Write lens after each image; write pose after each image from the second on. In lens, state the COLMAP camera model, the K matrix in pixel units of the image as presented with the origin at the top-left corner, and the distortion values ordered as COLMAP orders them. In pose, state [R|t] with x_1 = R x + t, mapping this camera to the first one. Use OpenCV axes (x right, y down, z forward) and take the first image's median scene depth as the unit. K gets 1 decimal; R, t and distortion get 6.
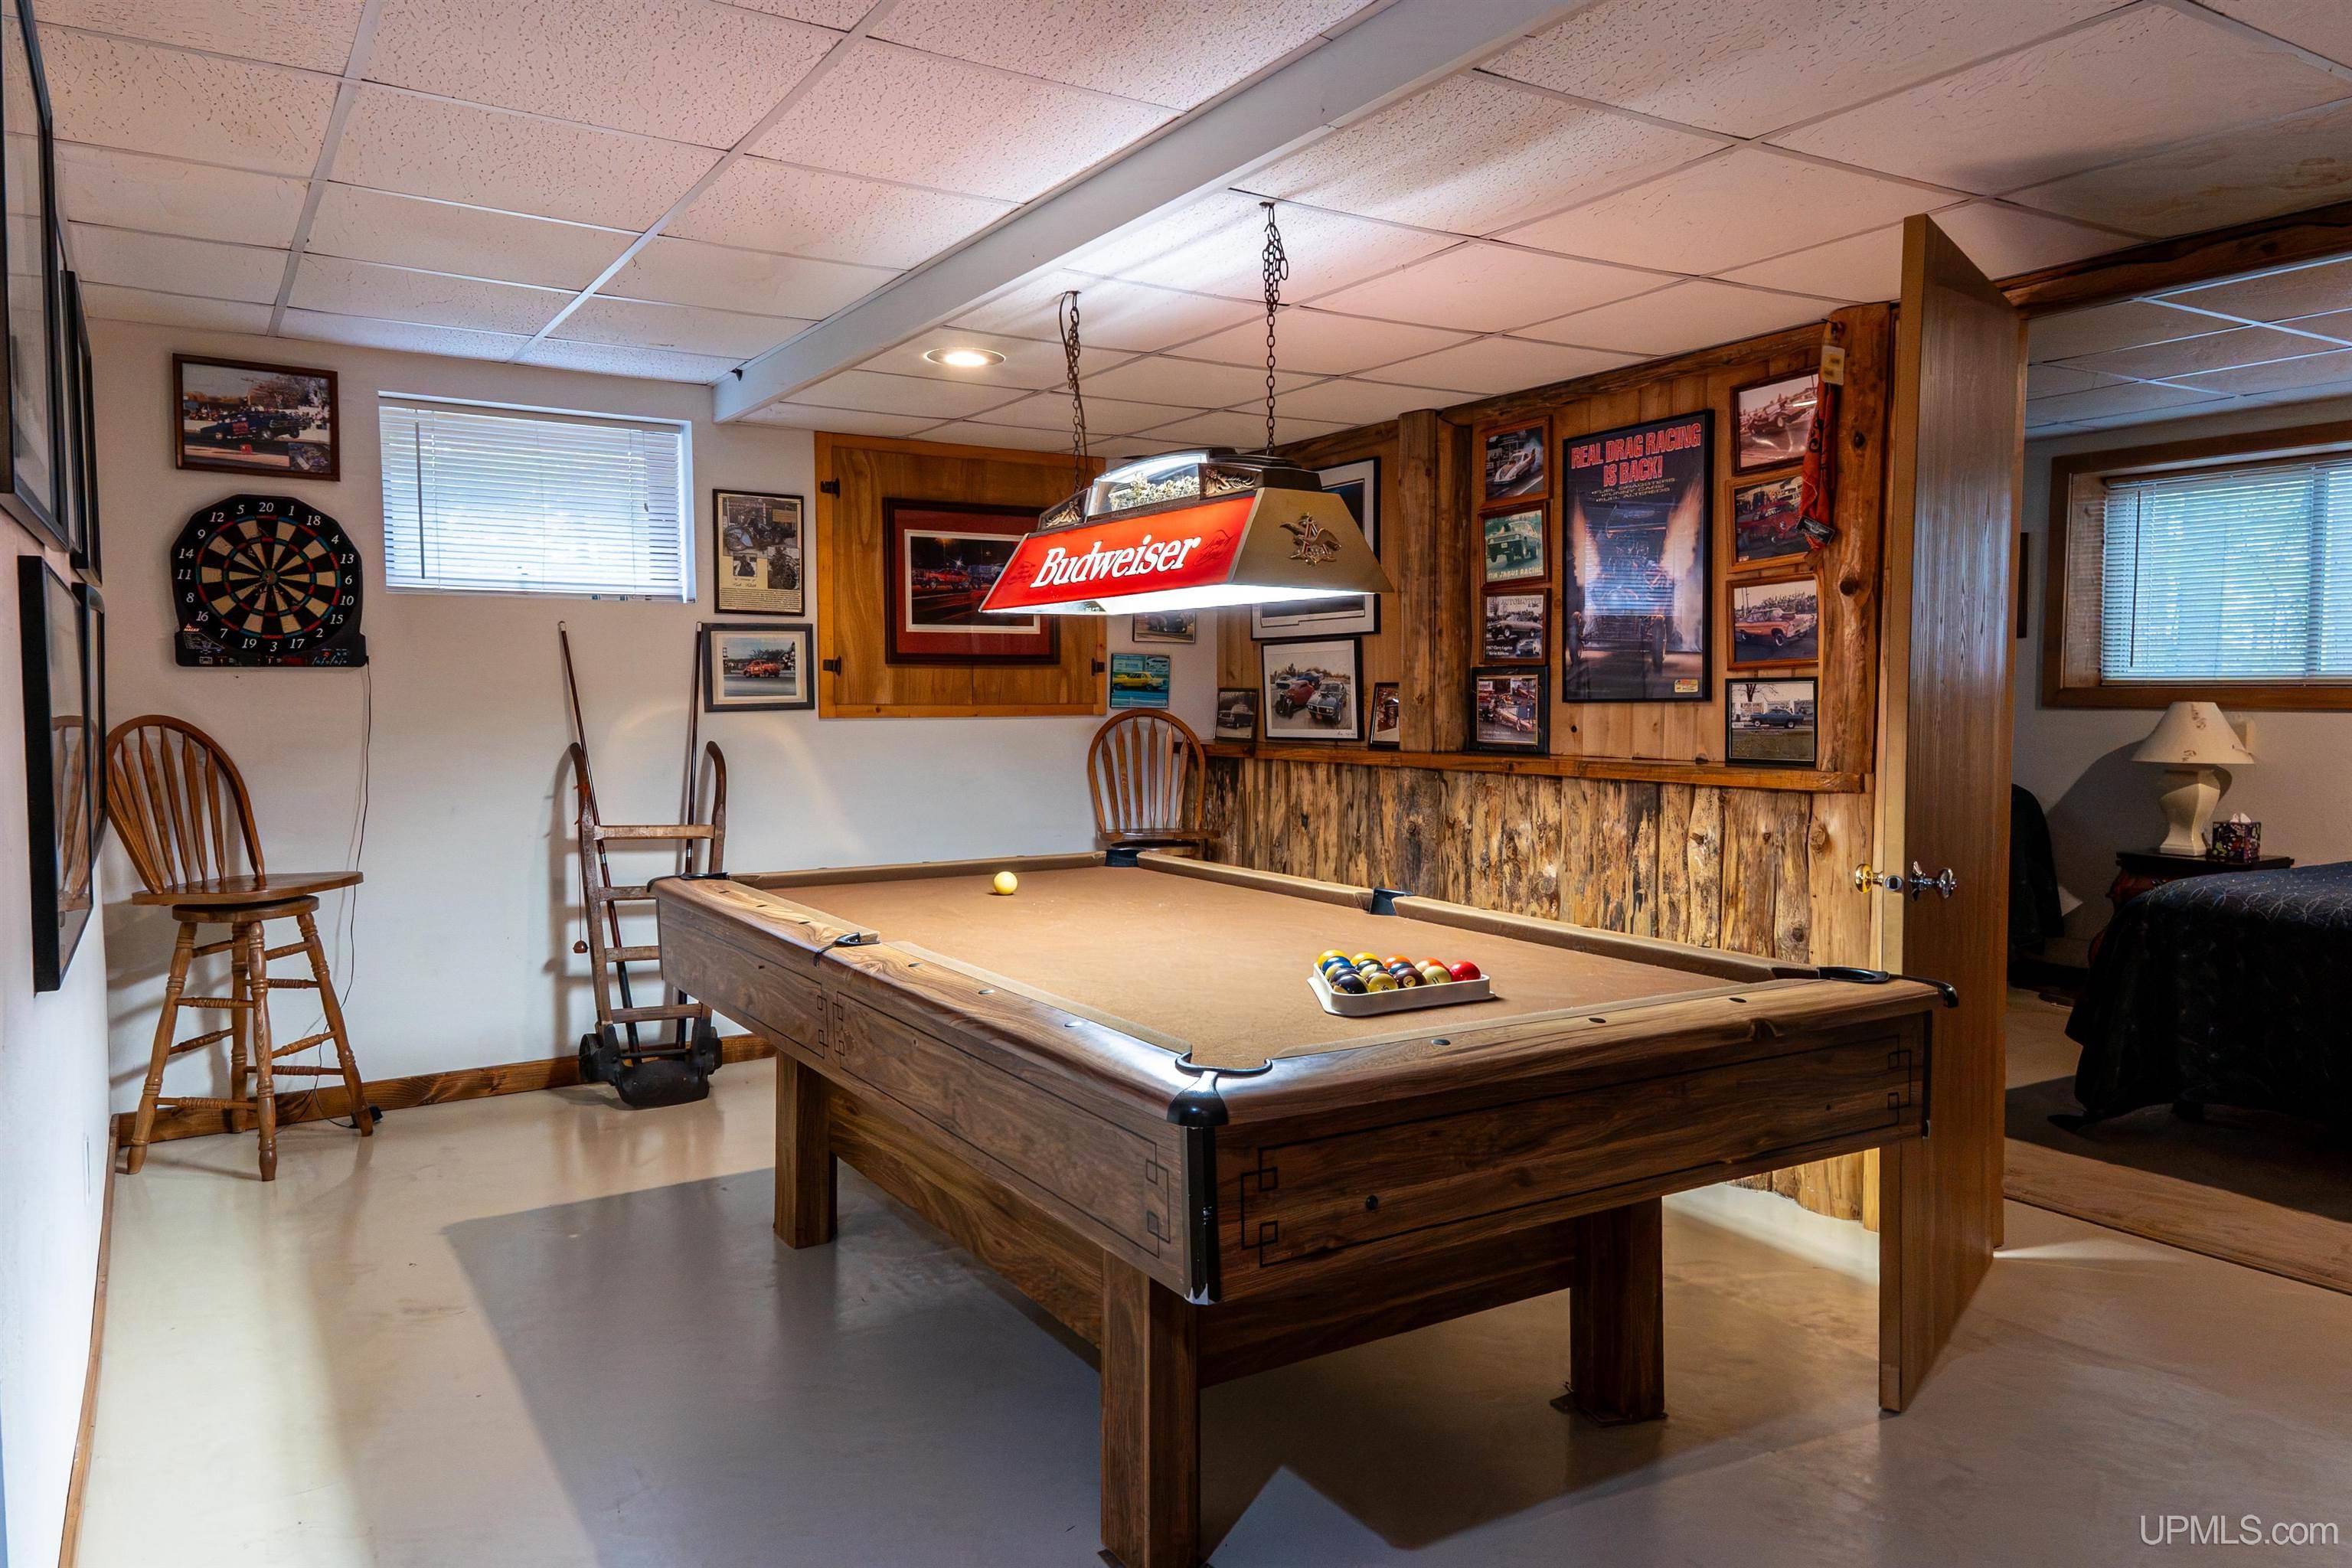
lens RADIAL K [[1603.9, 0, 1150.2], [0, 1603.9, 769.2], [0, 0, 1]] dist [0.094526, -0.058999]
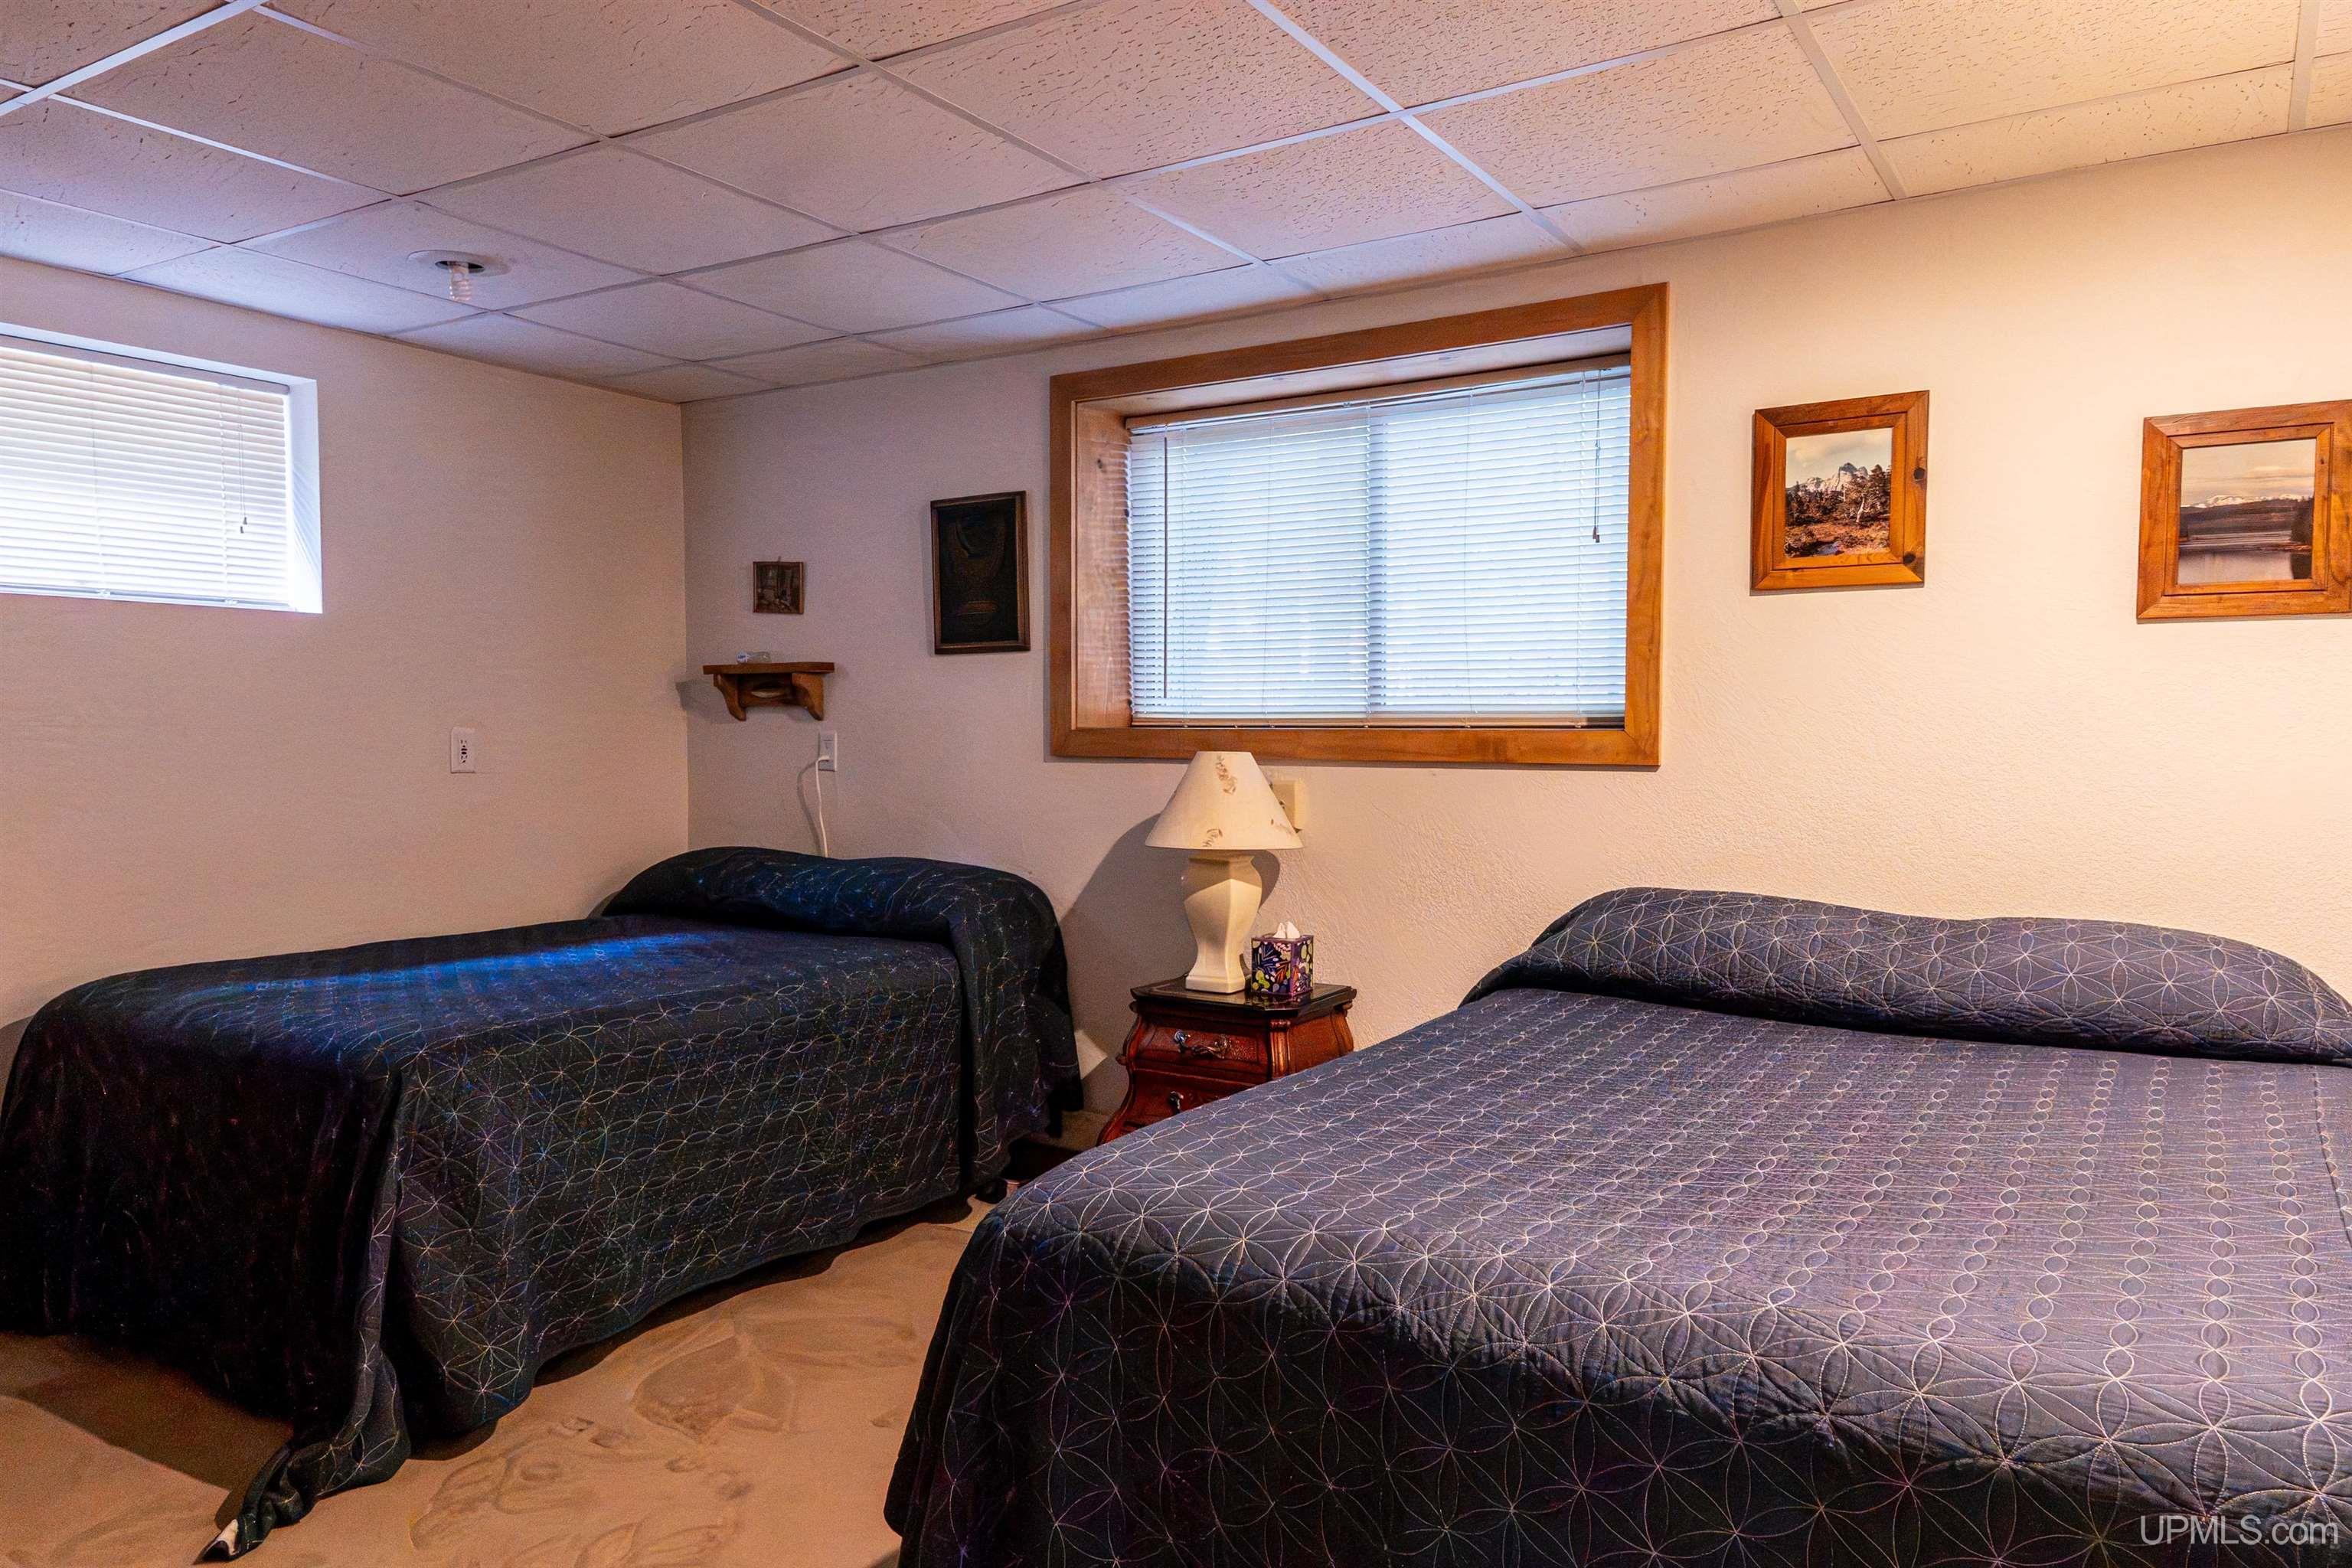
lens RADIAL K [[1603.9, 0, 1185.3], [0, 1603.9, 787.6], [0, 0, 1]] dist [0.094526, -0.058999]
pose [[0.891719, -0.008629, 0.452508, 0.339070], [0.017628, 0.999722, -0.015674, -0.017048], [-0.452246, 0.021953, 0.891623, 0.454916]]
